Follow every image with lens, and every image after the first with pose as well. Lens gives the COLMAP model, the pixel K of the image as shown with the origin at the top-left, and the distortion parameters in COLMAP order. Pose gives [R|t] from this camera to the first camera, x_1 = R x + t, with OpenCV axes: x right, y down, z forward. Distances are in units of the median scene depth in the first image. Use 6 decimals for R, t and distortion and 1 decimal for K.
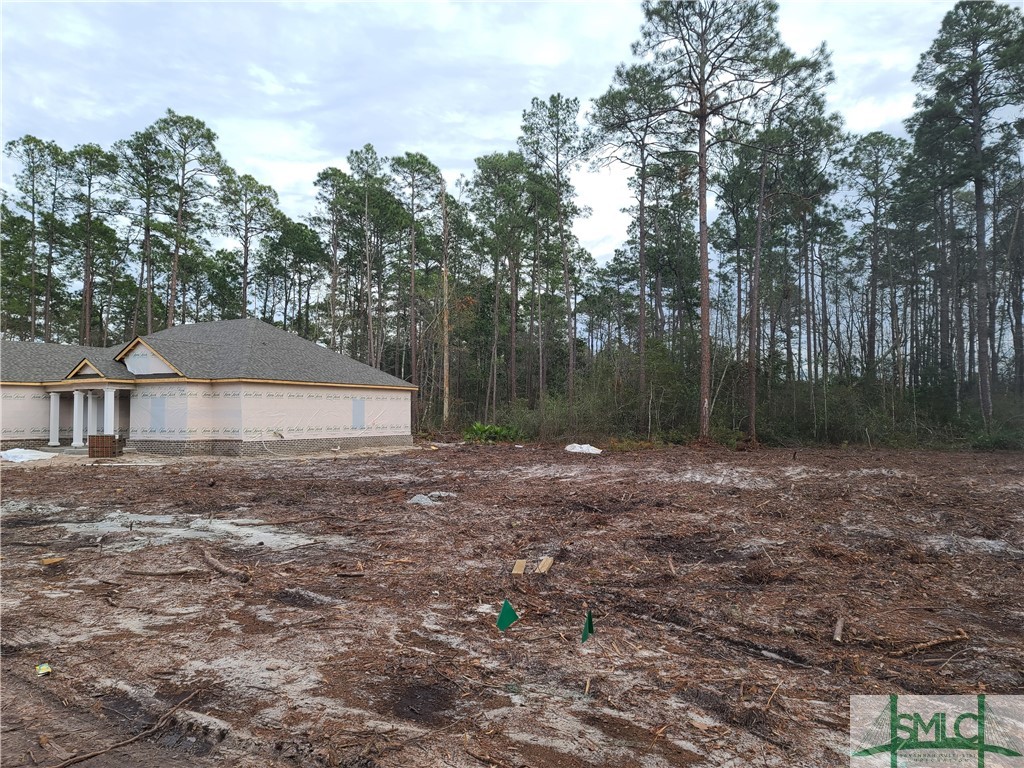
lens RADIAL K [[722.7, 0, 529.4], [0, 722.7, 406.0], [0, 0, 1]] dist [0.013487, -0.002696]
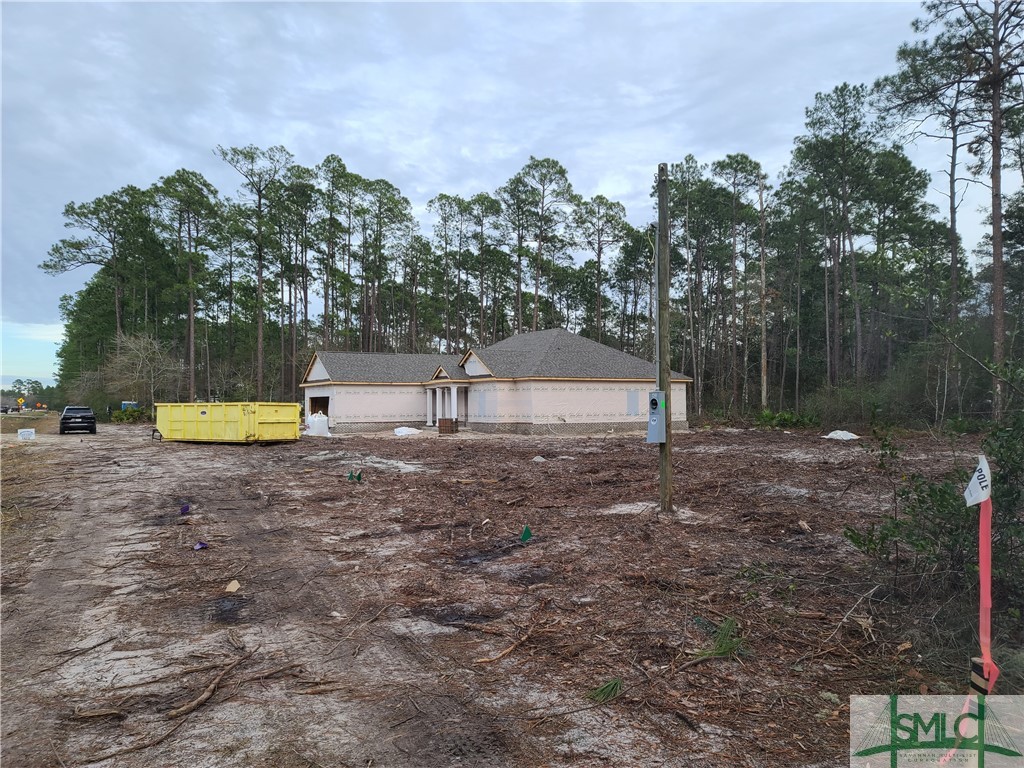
lens RADIAL K [[738.5, 0, 524.2], [0, 738.5, 382.6], [0, 0, 1]] dist [0.104199, -0.107040]
pose [[0.860552, -0.019584, -0.508986, 0.122389], [0.010287, 0.999725, -0.021074, 0.000626], [0.509259, 0.012899, 0.860517, -0.081912]]
